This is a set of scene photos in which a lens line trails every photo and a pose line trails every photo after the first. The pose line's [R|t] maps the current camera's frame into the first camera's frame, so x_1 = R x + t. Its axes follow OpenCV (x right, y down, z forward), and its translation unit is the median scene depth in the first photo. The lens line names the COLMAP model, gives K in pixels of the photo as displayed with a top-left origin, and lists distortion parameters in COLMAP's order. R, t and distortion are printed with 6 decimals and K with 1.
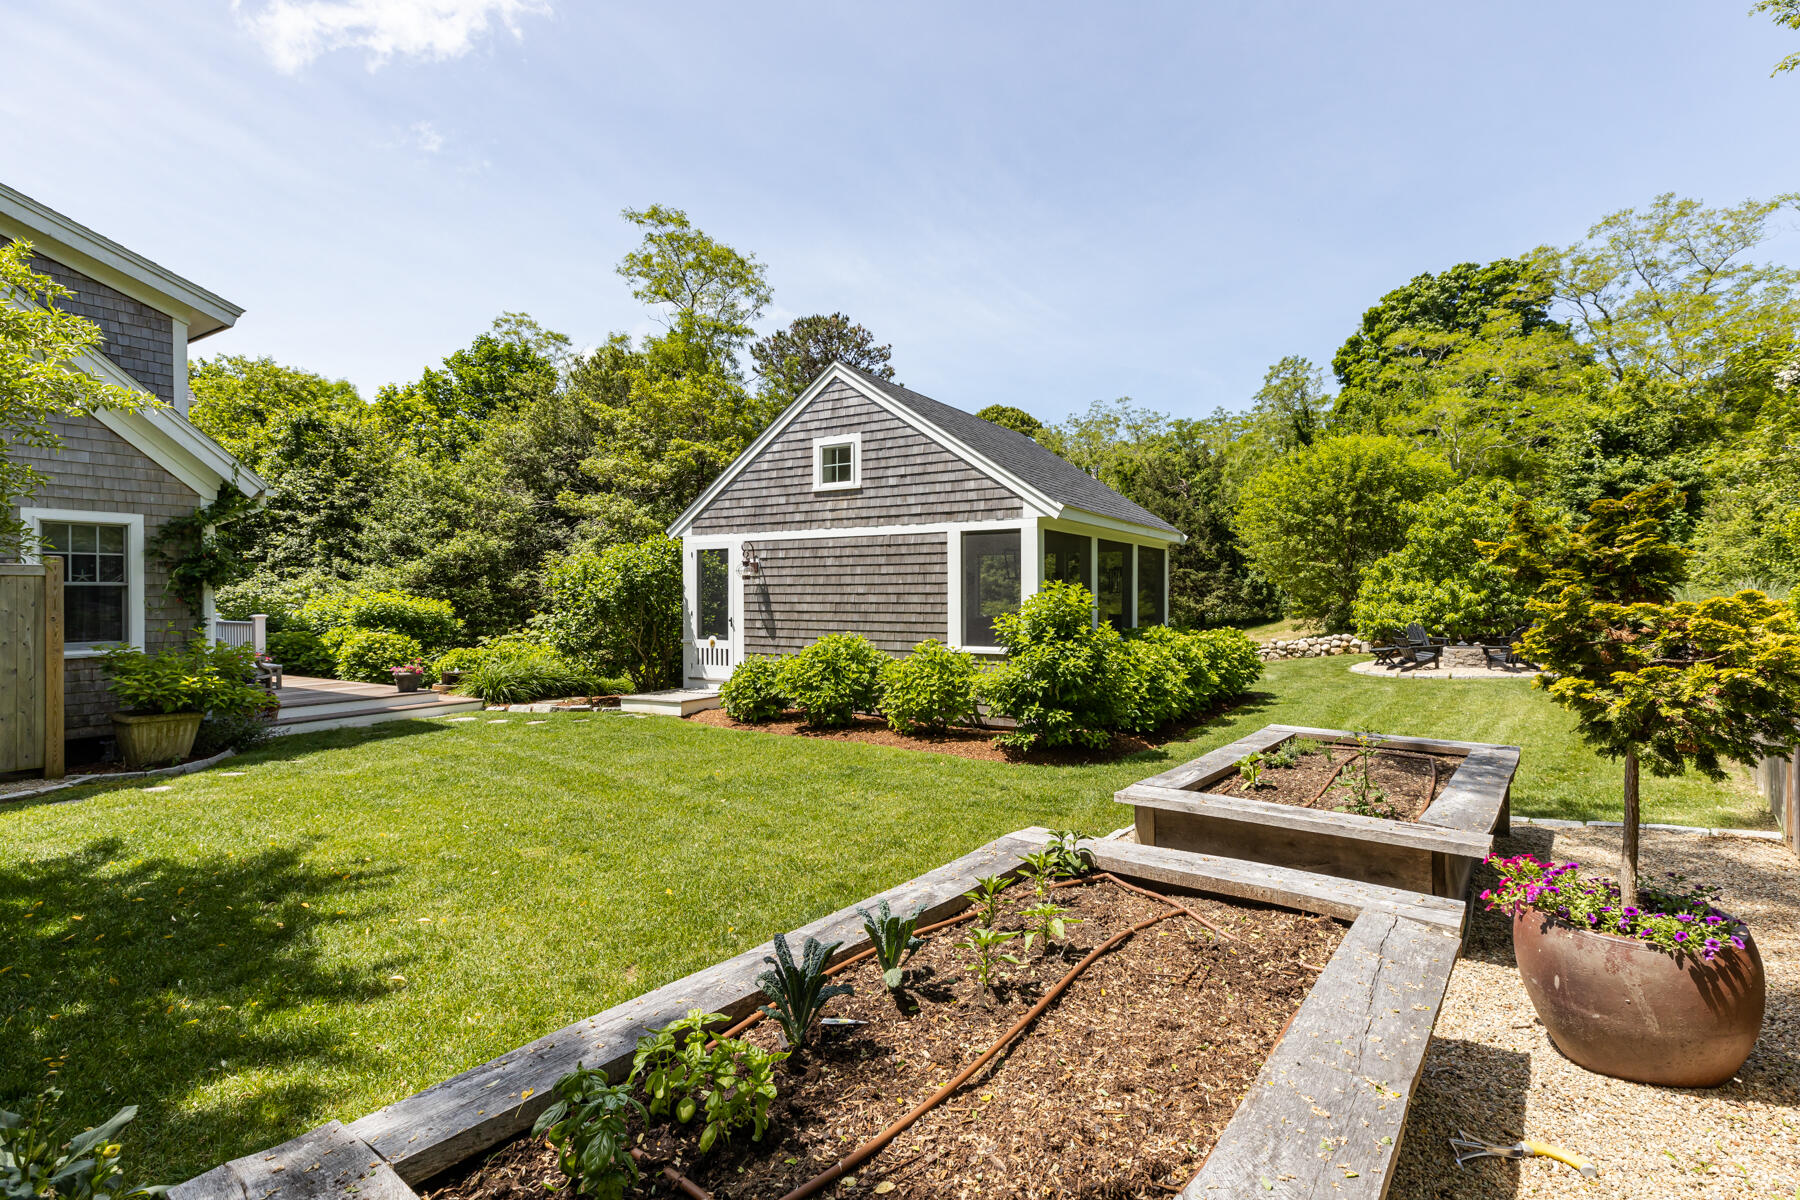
lens RADIAL K [[923.8, 0, 903.6], [0, 923.8, 615.2], [0, 0, 1]] dist [0.016106, -0.001040]
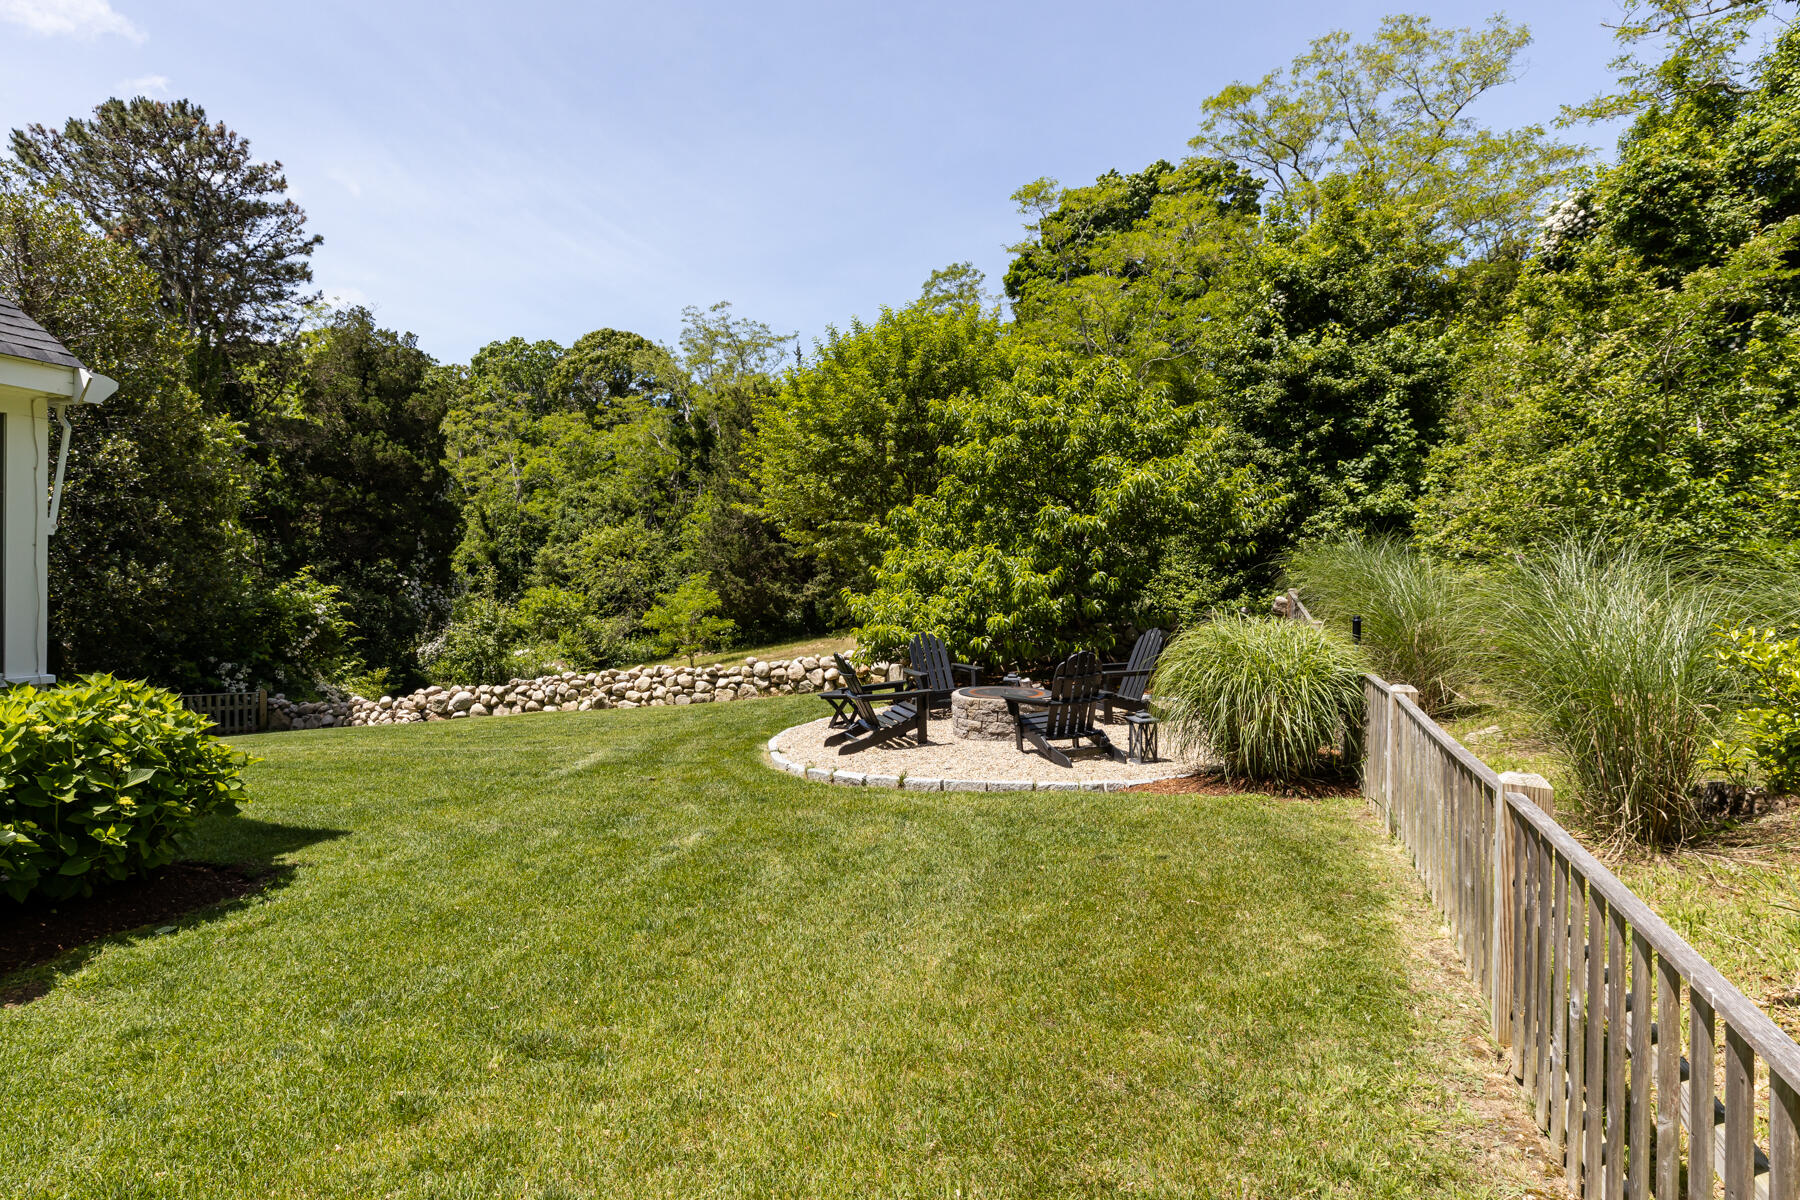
lens RADIAL K [[894.5, 0, 897.1], [0, 894.5, 625.4], [0, 0, 1]] dist [0.001237, -0.000072]
pose [[0.981484, 0.001650, 0.191536, 0.424164], [-0.005846, 0.999755, 0.021343, -0.005454], [-0.191454, -0.022067, 0.981254, 0.521389]]
